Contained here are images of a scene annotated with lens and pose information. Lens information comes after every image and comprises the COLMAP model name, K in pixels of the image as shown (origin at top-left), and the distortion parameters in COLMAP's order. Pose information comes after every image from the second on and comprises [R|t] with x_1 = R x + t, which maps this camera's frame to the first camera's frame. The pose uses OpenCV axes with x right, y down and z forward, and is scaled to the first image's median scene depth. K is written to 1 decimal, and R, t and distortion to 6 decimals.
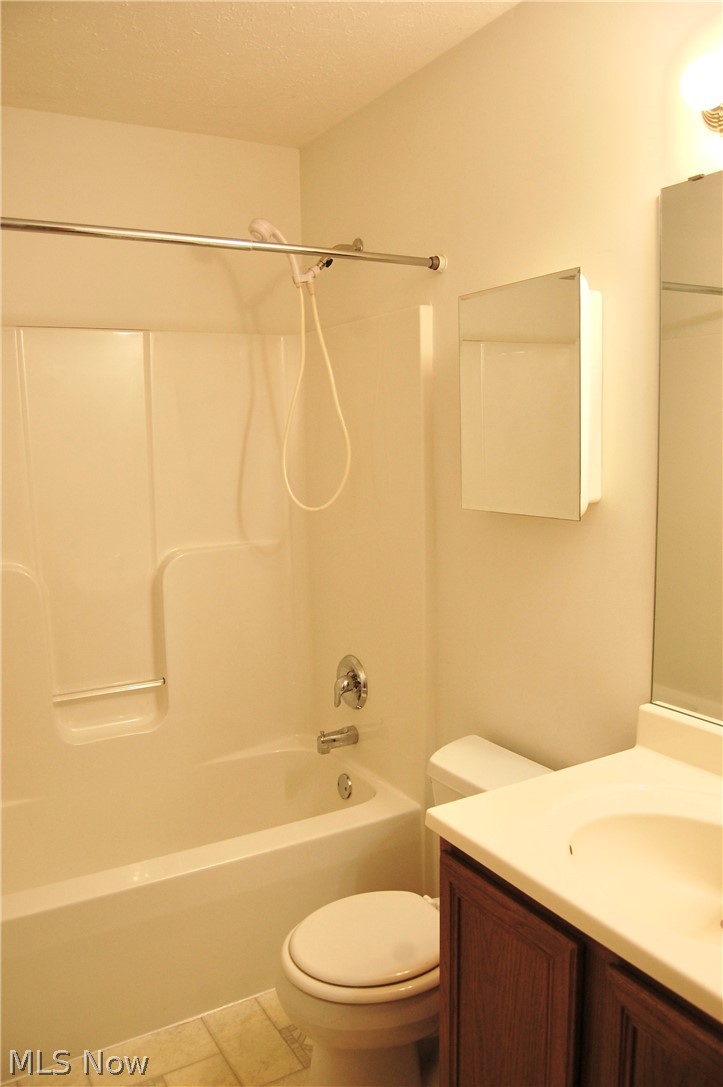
lens RADIAL K [[851.8, 0, 361.5], [0, 851.8, 543.5], [0, 0, 1]] dist [-0.056410, 0.006622]
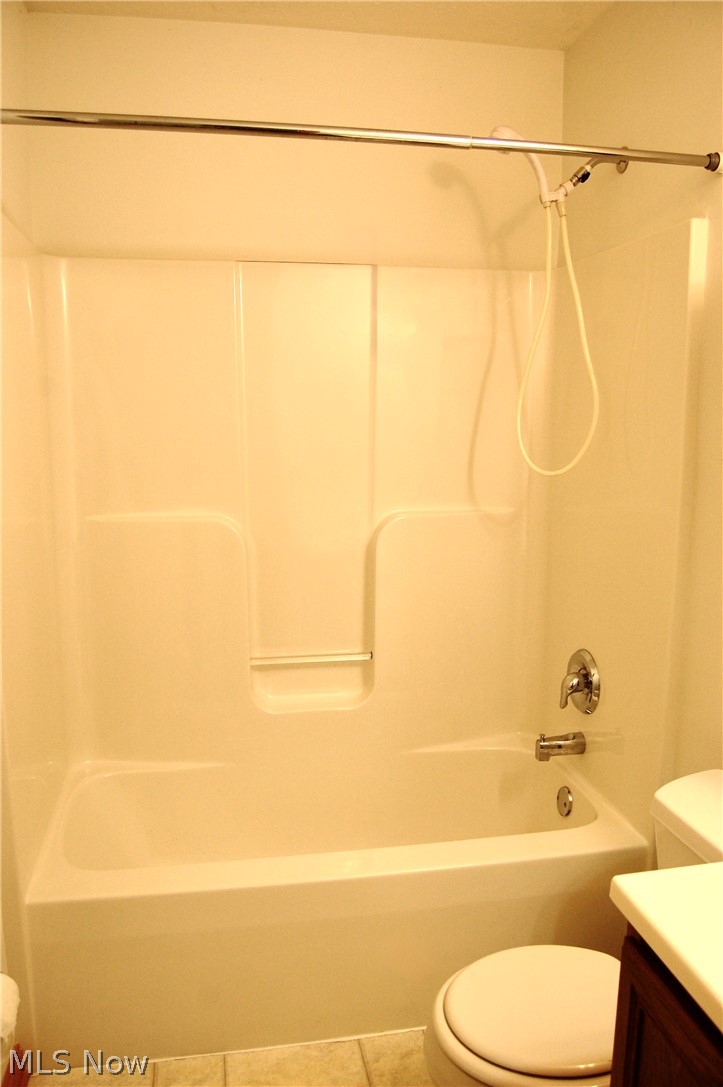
lens RADIAL K [[872.6, 0, 361.5], [0, 872.6, 543.5], [0, 0, 1]] dist [-0.079066, 0.051665]
pose [[0.944464, 0.074478, -0.320063, 0.046810], [-0.065517, 0.997101, 0.038693, 0.007818], [0.322017, -0.015575, 0.946606, 0.118554]]
